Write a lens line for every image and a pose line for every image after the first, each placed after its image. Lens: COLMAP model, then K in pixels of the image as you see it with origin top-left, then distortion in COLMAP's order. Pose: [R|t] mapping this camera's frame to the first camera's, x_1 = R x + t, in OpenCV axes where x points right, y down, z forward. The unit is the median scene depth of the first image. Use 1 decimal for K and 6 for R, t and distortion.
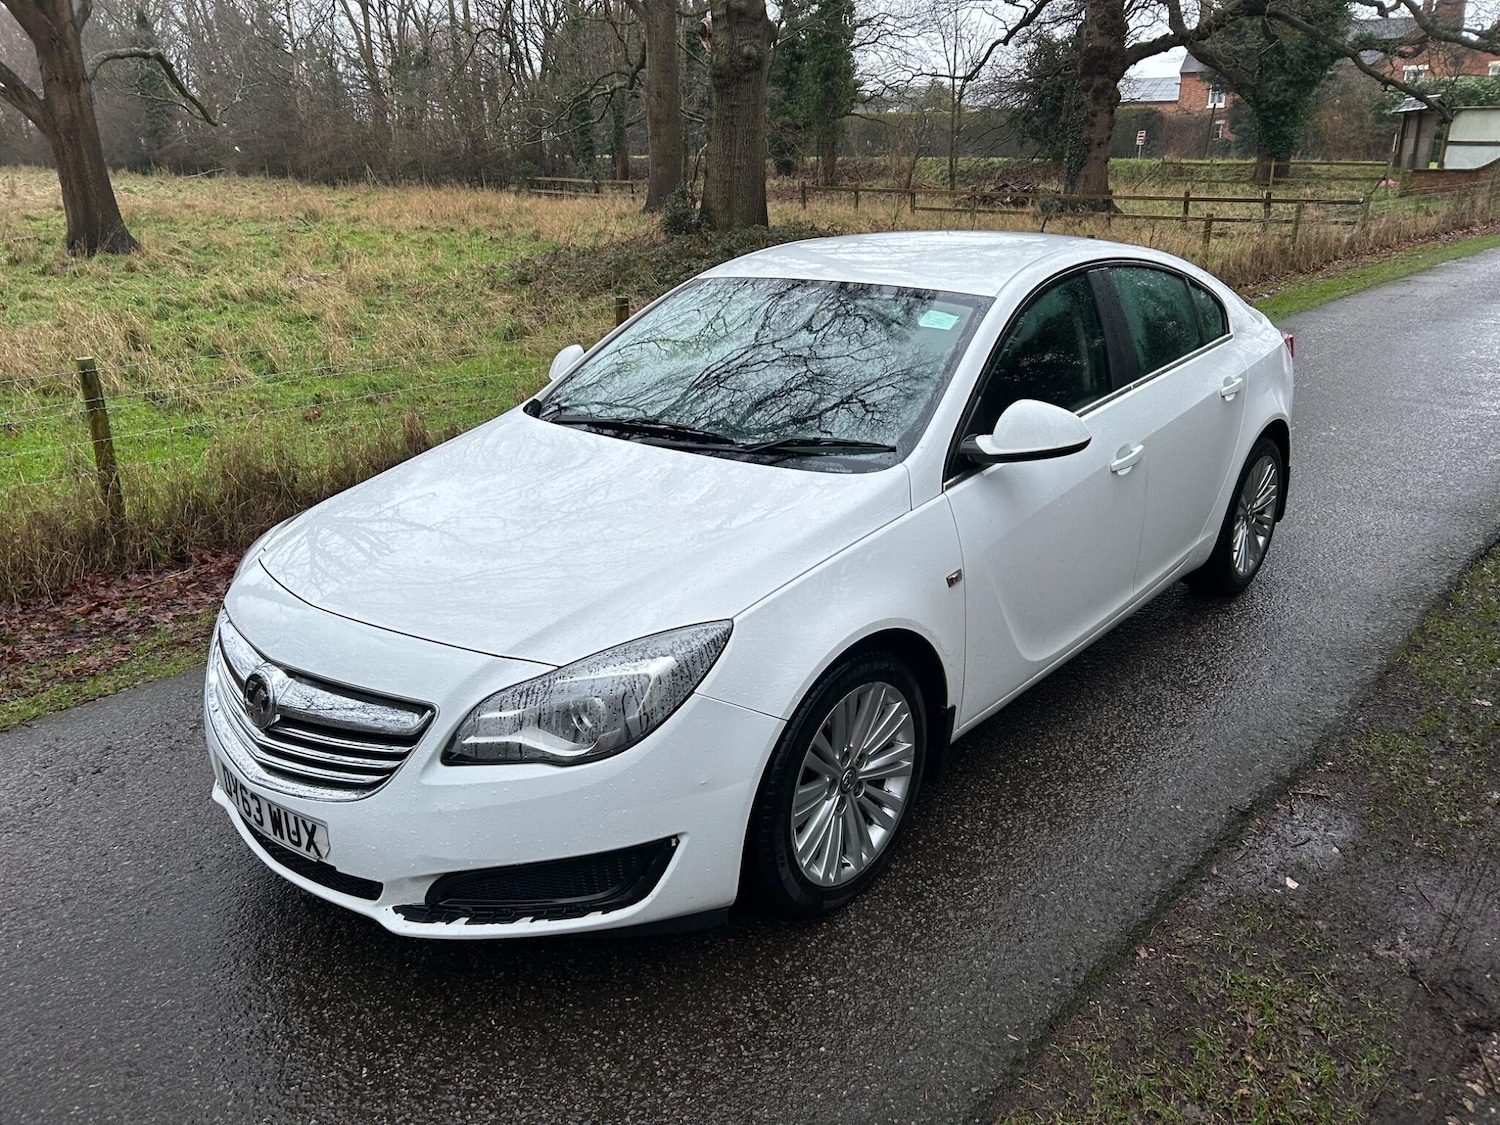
lens RADIAL K [[1125.9, 0, 749.7], [0, 1125.9, 566.3], [0, 0, 1]] dist [0.057926, -0.058590]
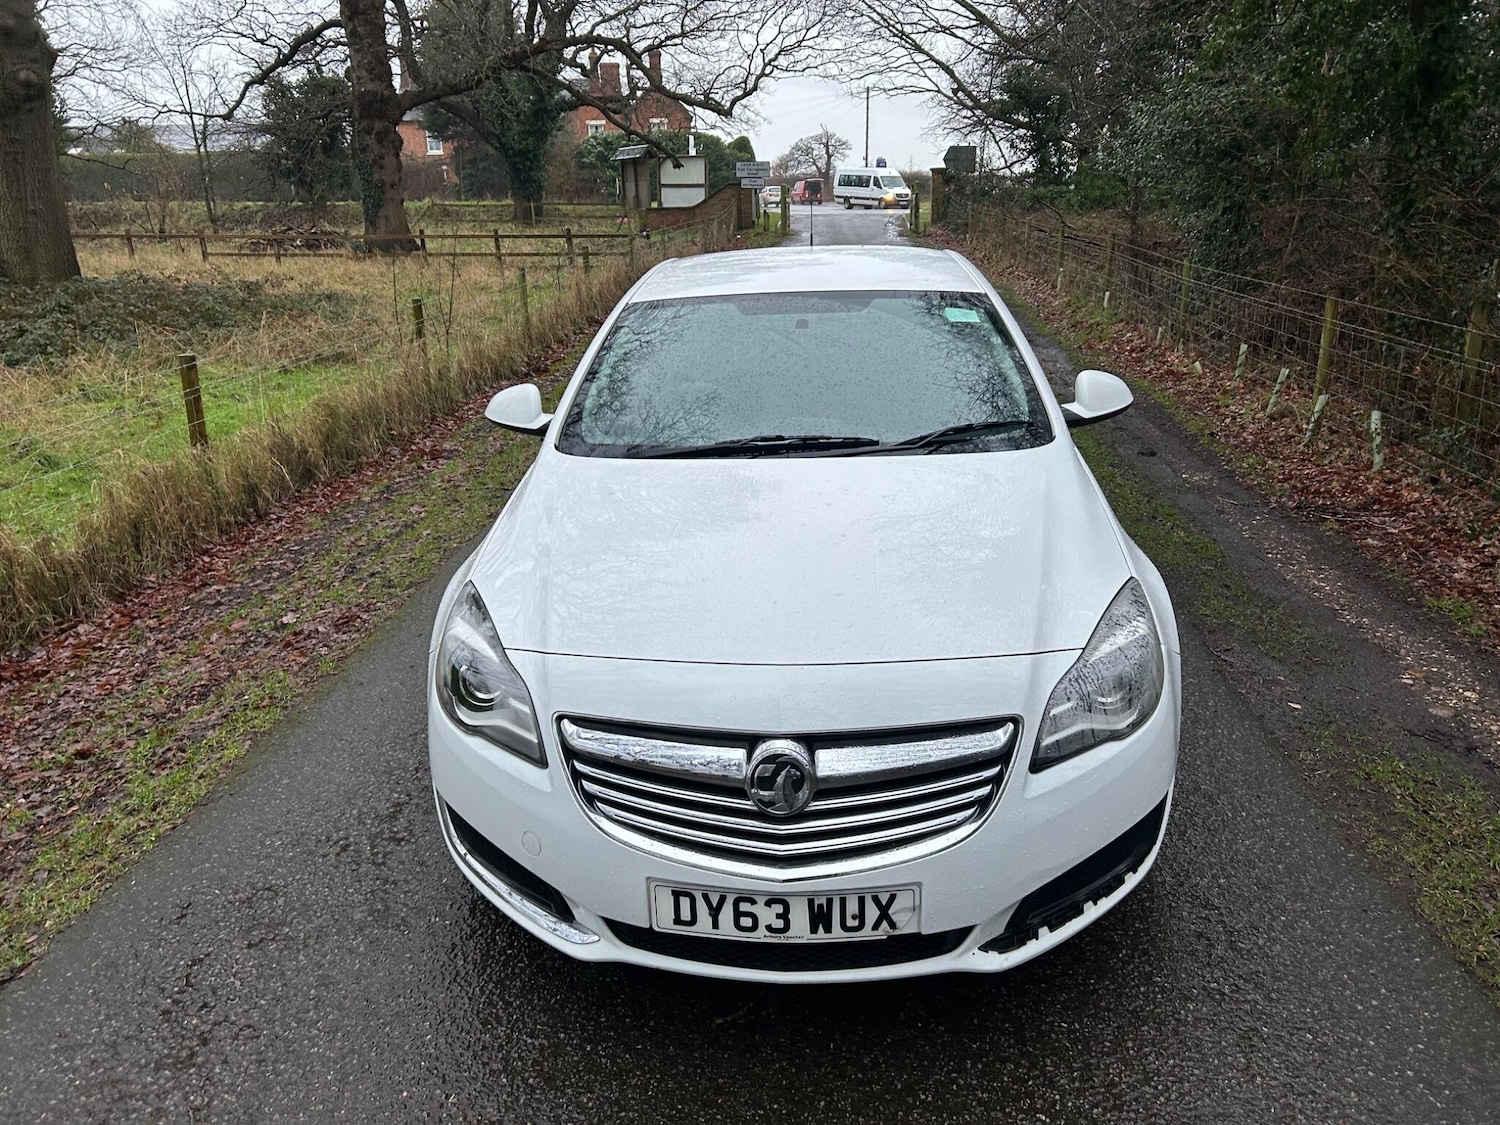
lens RADIAL K [[1125.9, 0, 740.0], [0, 1125.9, 554.1], [0, 0, 1]] dist [0.057926, -0.058590]
pose [[0.801405, -0.192752, 0.566213, -0.699967], [0.217910, 0.975681, 0.023719, -0.061465], [-0.557015, 0.104374, 0.823918, 0.226662]]
